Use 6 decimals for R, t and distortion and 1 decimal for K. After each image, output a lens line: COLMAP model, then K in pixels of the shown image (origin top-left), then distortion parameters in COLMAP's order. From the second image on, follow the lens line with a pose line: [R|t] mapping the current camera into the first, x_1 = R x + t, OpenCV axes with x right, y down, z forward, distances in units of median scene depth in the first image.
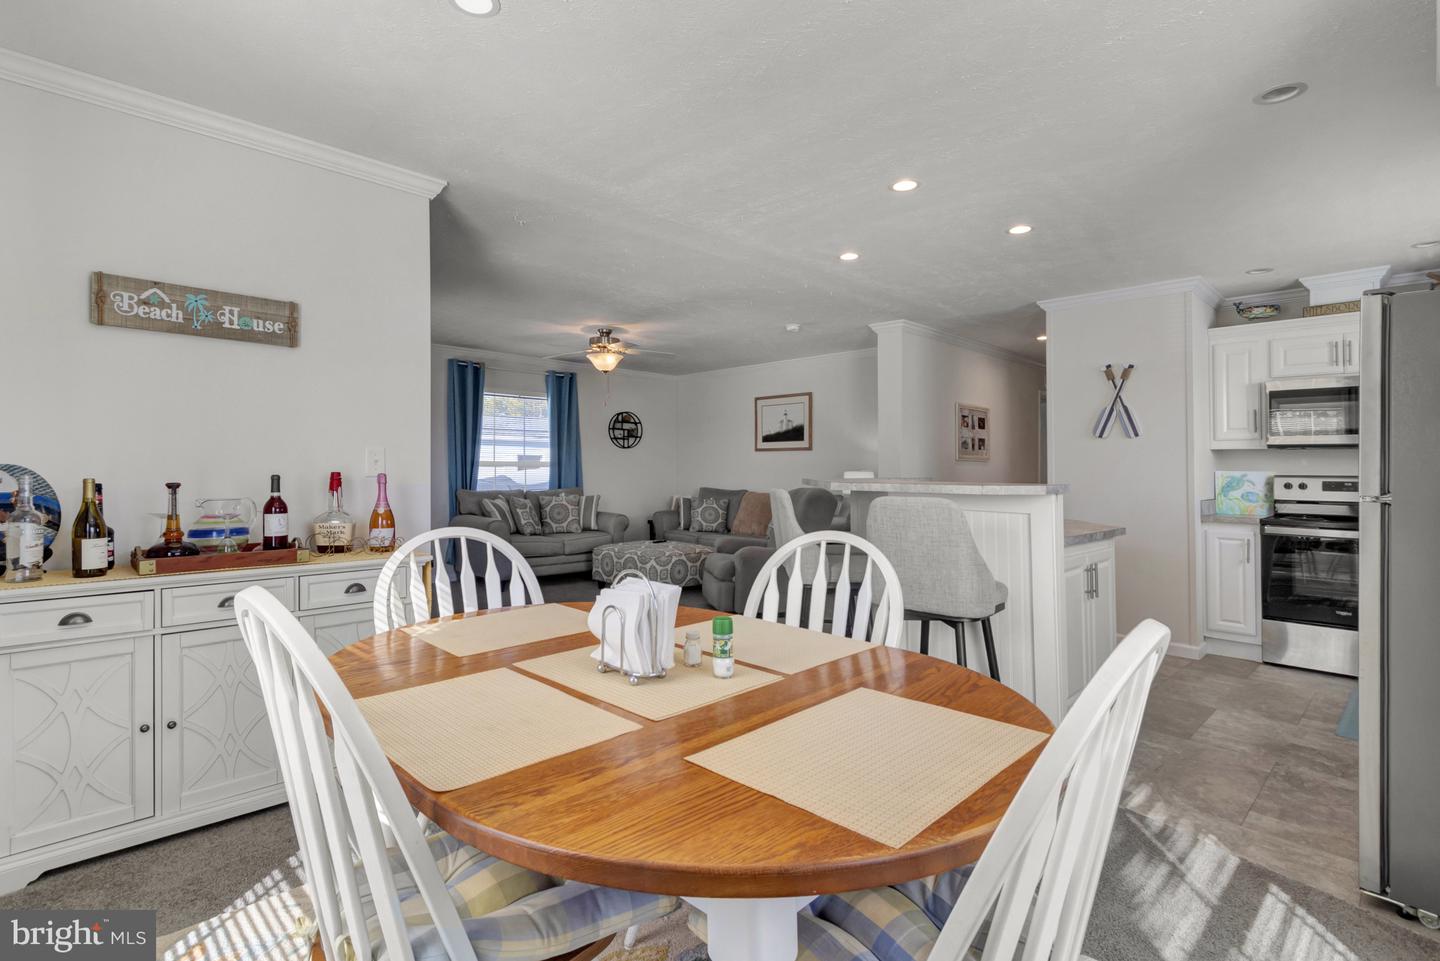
lens RADIAL K [[705.1, 0, 709.2], [0, 705.1, 446.8], [0, 0, 1]] dist [0.001605, -0.001236]
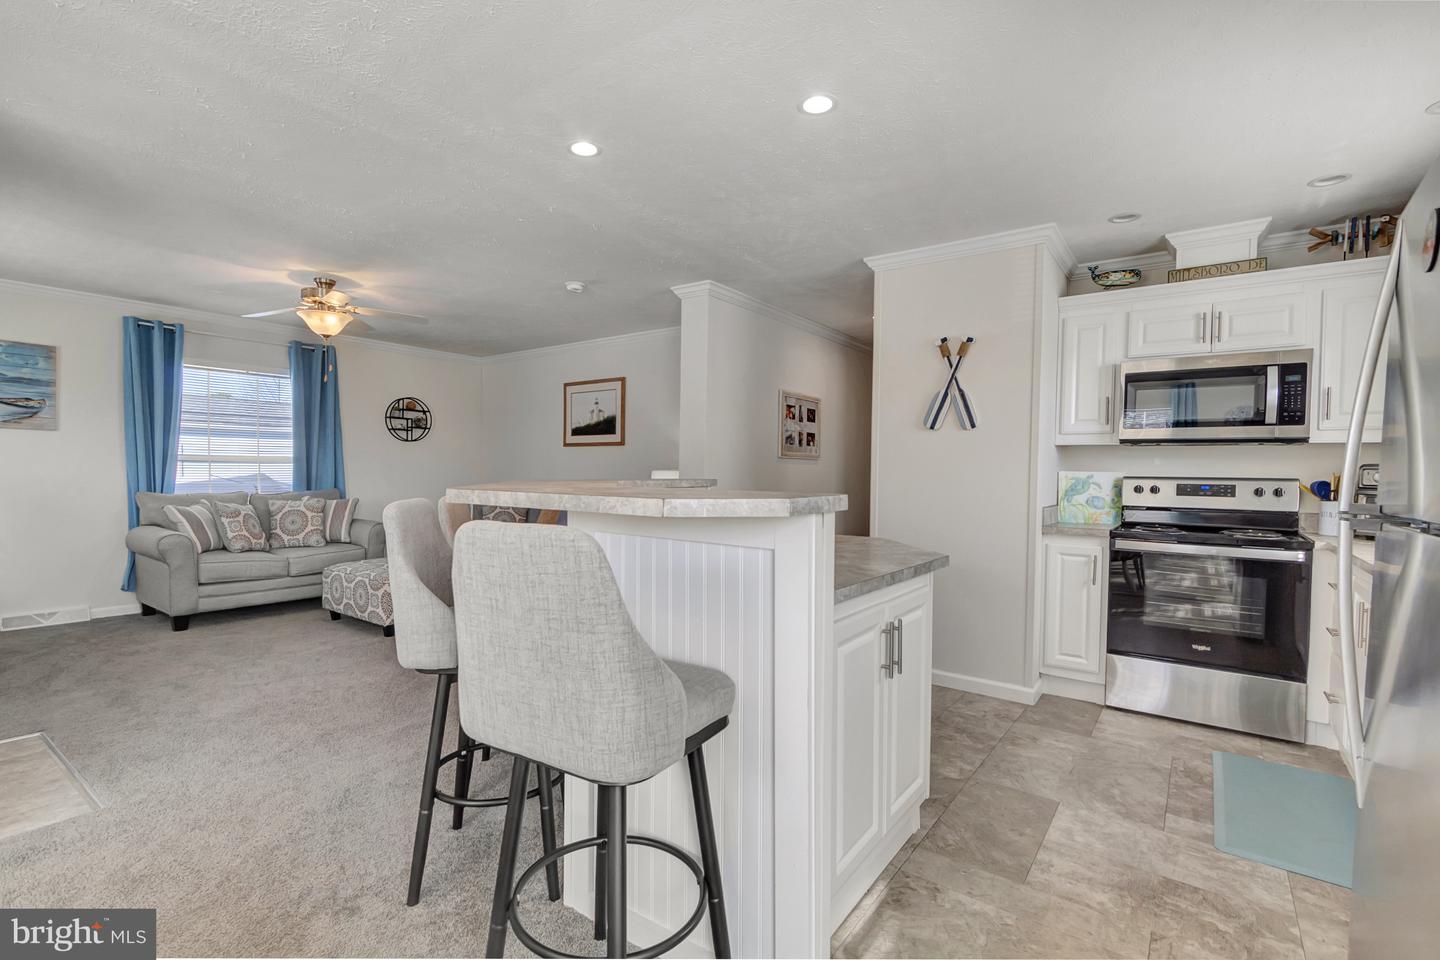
lens RADIAL K [[668.6, 0, 708.6], [0, 668.6, 483.7], [0, 0, 1]] dist [0.005949, -0.001476]
pose [[0.987213, 0.001273, 0.159402, 0.144874], [-0.009953, 0.998509, 0.053669, 0.008133], [-0.159096, -0.054569, 0.985754, 0.227694]]
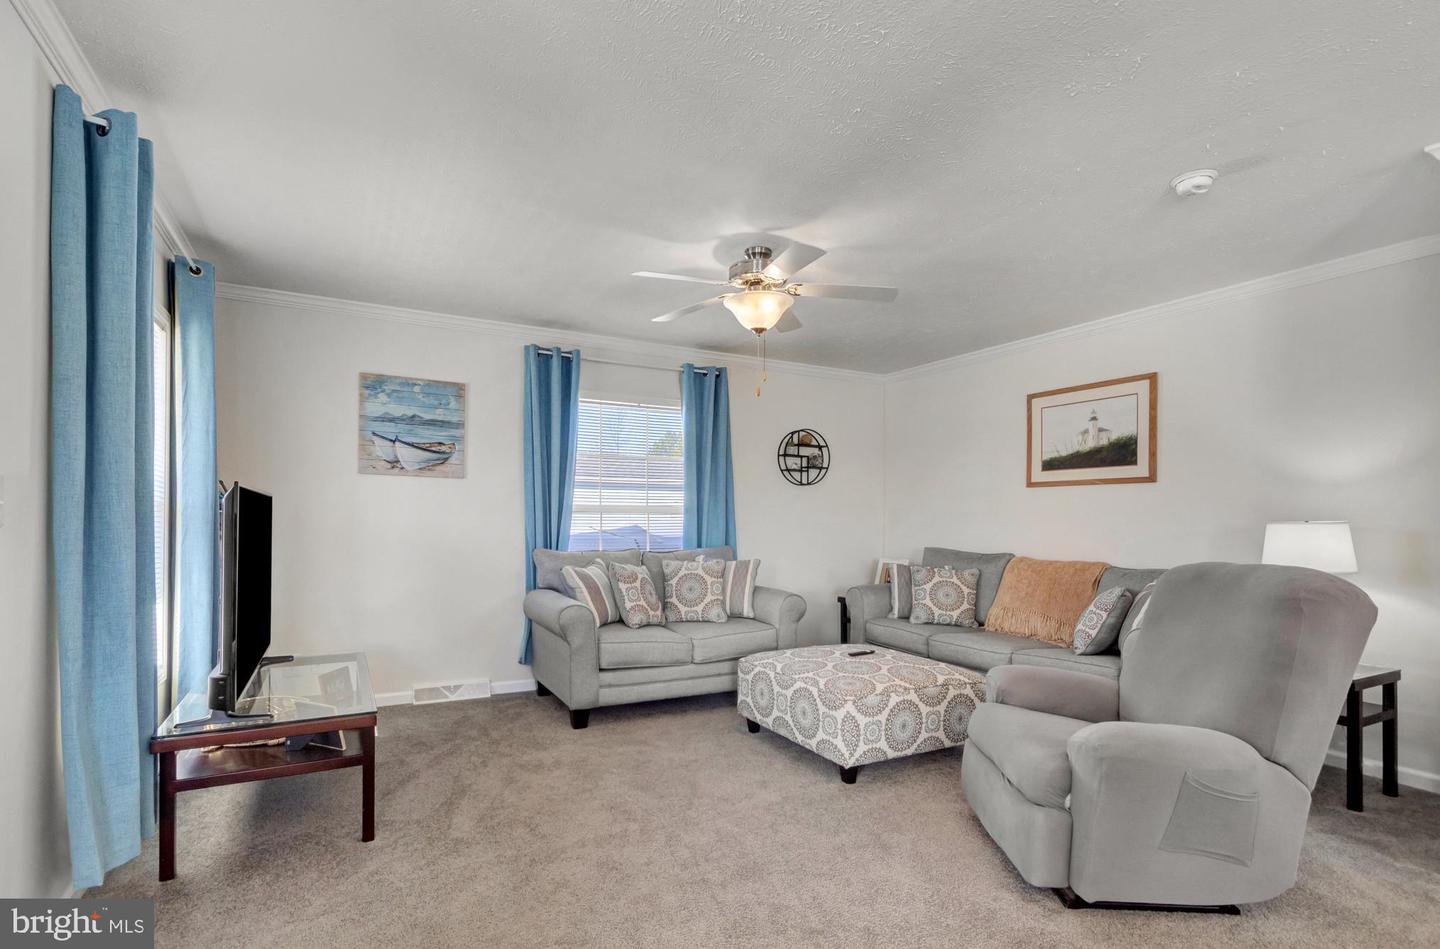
lens RADIAL K [[691.8, 0, 699.5], [0, 691.8, 517.7], [0, 0, 1]] dist [0.012858, 0.000905]
pose [[0.960148, 0.002699, -0.279480, -0.045102], [0.006265, 0.999494, 0.031176, 0.015645], [0.279423, -0.031684, 0.959645, 0.499793]]
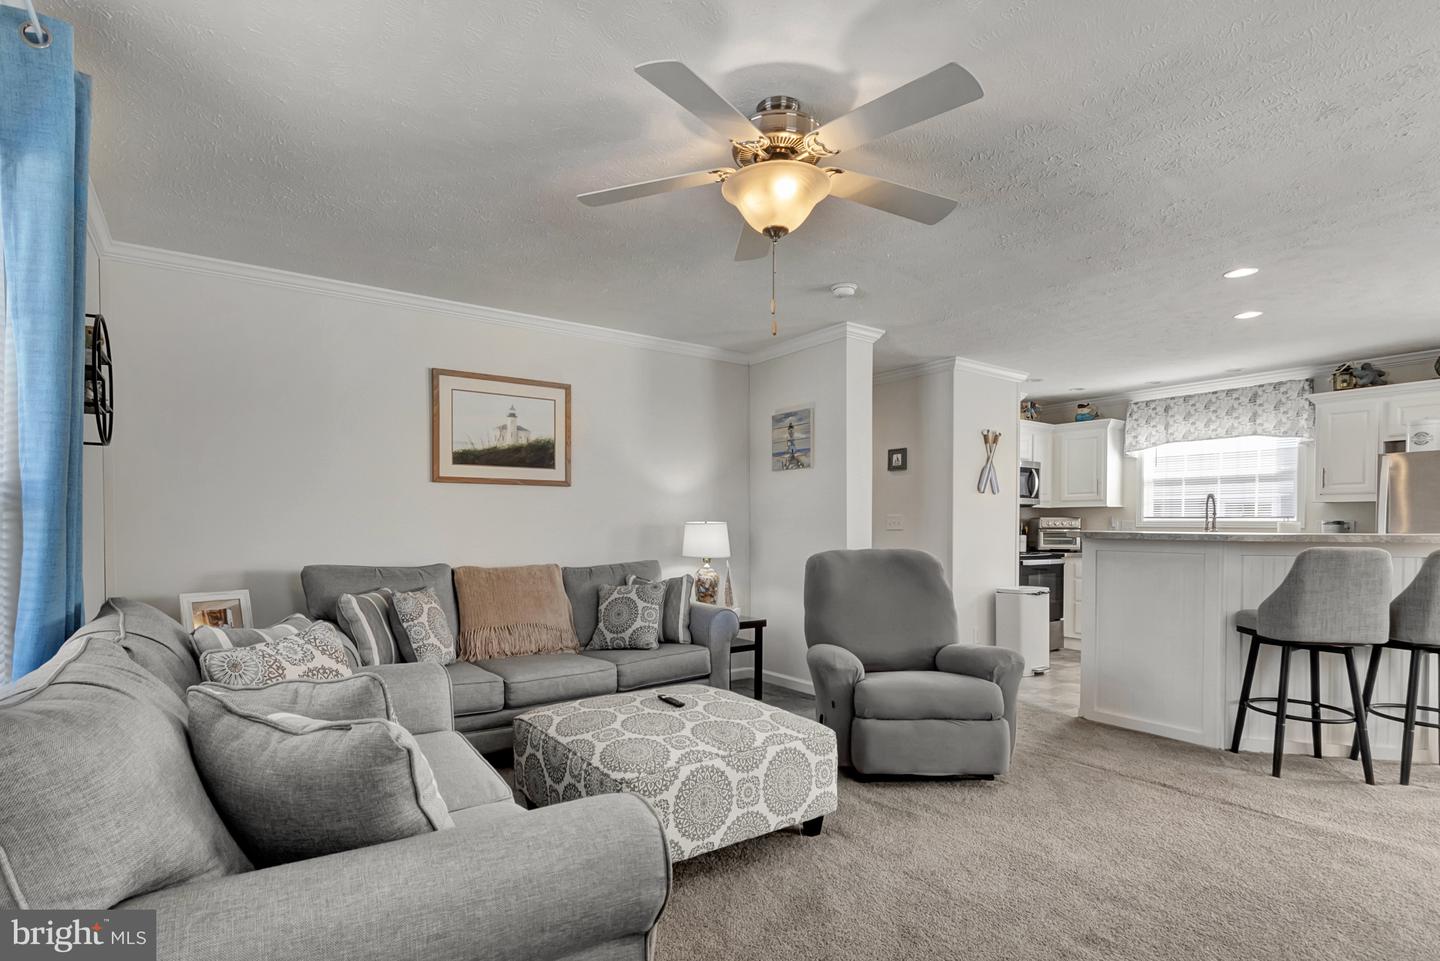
lens RADIAL K [[705.1, 0, 698.8], [0, 705.1, 536.9], [0, 0, 1]] dist [0.001605, -0.001236]
pose [[0.163488, -0.024023, 0.986253, -0.496177], [-0.034020, 0.998972, 0.029972, 0.030351], [-0.985959, -0.038452, 0.162503, 0.990304]]
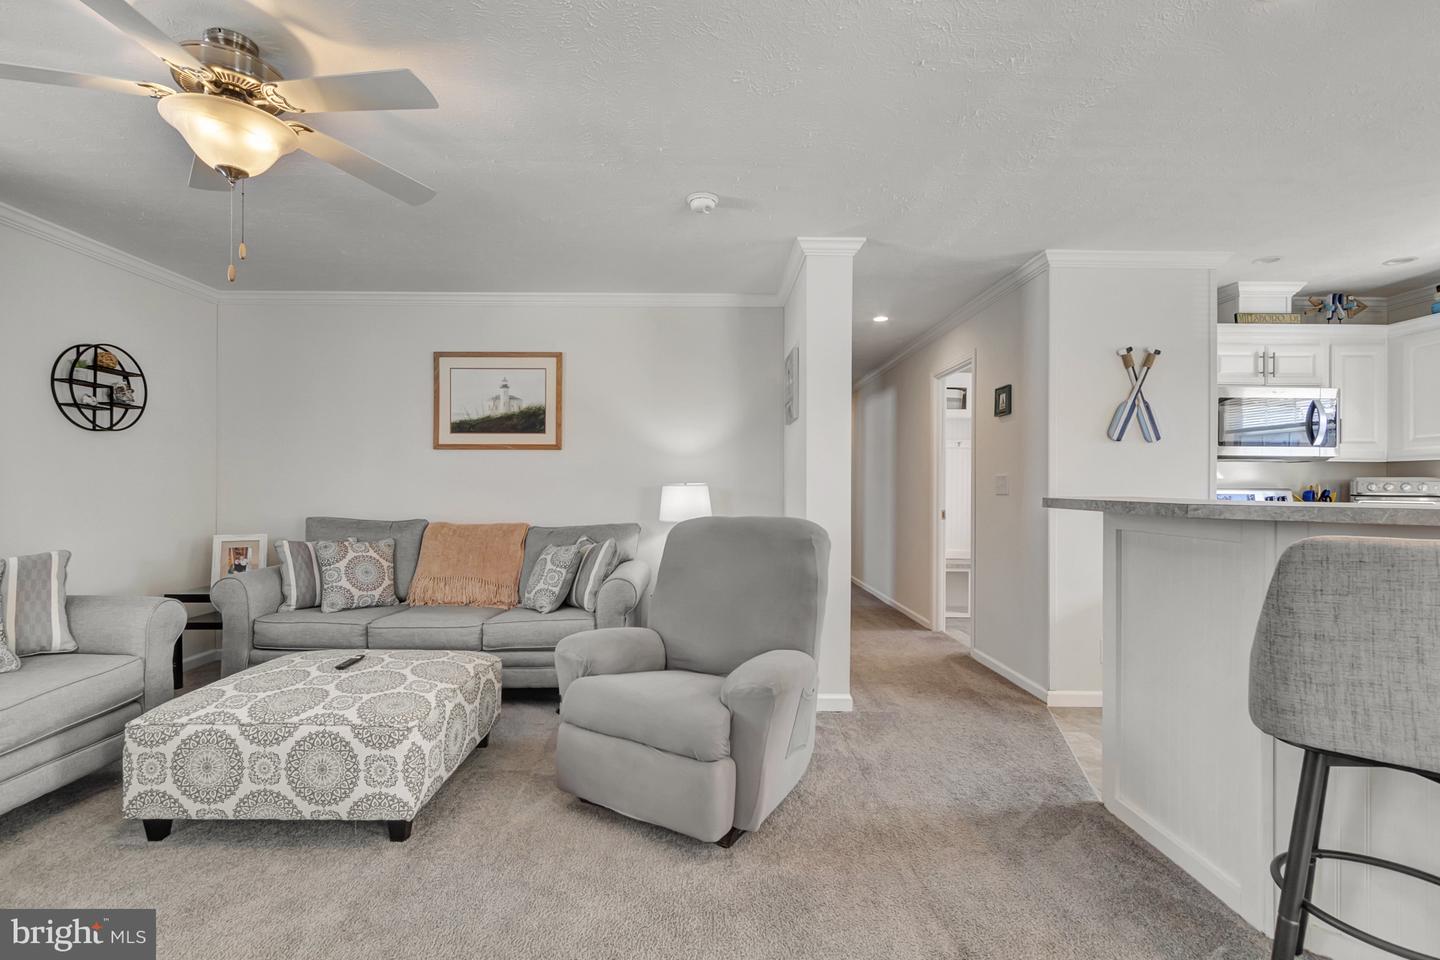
lens RADIAL K [[668.6, 0, 705.0], [0, 668.6, 483.9], [0, 0, 1]] dist [0.005949, -0.001476]
pose [[0.693418, 0.001158, 0.720535, -0.219081], [-0.024567, 0.999455, 0.022036, 0.022180], [-0.720117, -0.032982, 0.693069, 0.641657]]
